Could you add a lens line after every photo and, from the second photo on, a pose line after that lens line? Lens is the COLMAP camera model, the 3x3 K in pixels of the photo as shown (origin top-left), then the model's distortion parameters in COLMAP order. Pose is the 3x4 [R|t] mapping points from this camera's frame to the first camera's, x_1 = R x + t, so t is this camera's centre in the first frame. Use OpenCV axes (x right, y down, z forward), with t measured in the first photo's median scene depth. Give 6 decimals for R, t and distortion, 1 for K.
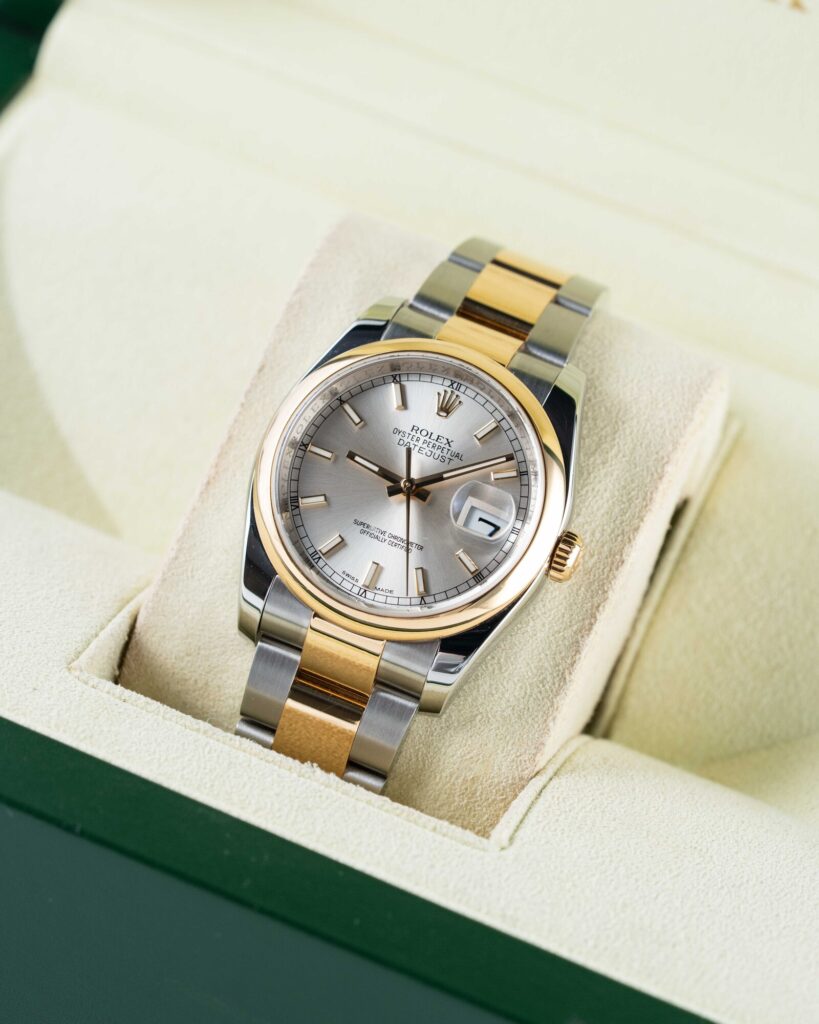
lens RADIAL K [[3468.8, 0, 409.5], [0, 3468.8, 512.0], [0, 0, 1]] dist [0.010881, -0.773044]
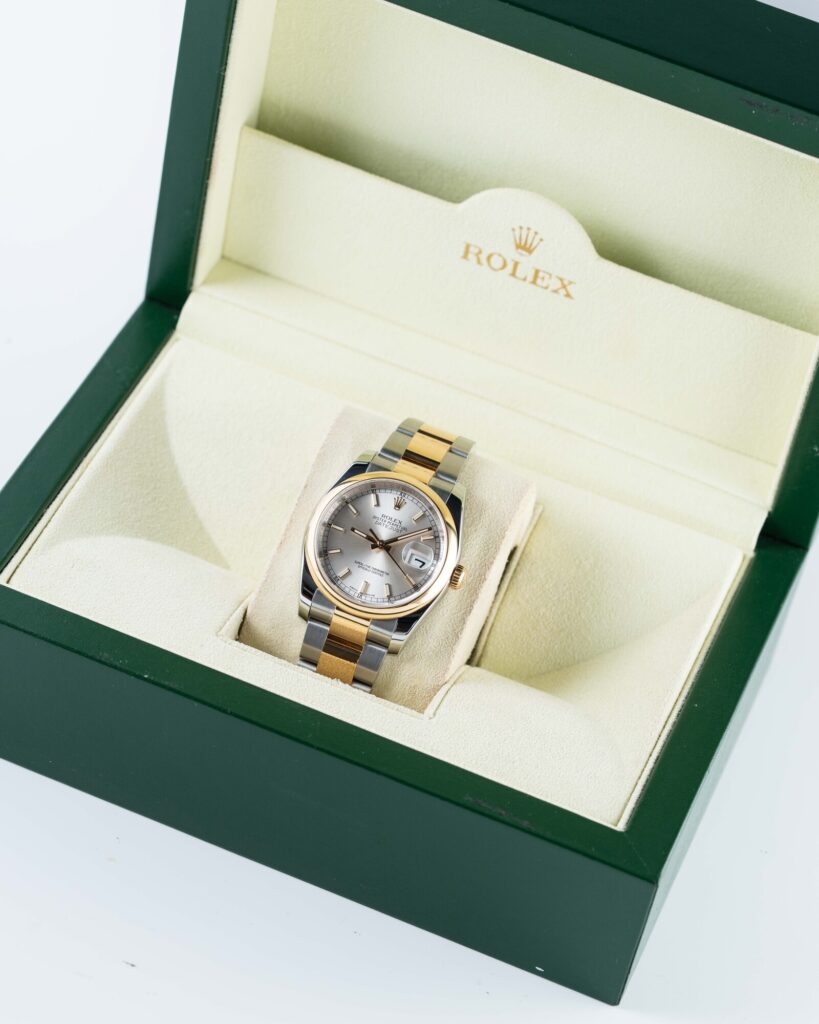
lens RADIAL K [[3468.8, 0, 409.5], [0, 3468.8, 512.0], [0, 0, 1]] dist [0.010881, -0.773044]
pose [[0.998573, -0.014396, 0.051427, -0.088078], [0.014280, 0.999895, 0.002619, -0.031279], [-0.051460, -0.001881, 0.998673, -1.042522]]
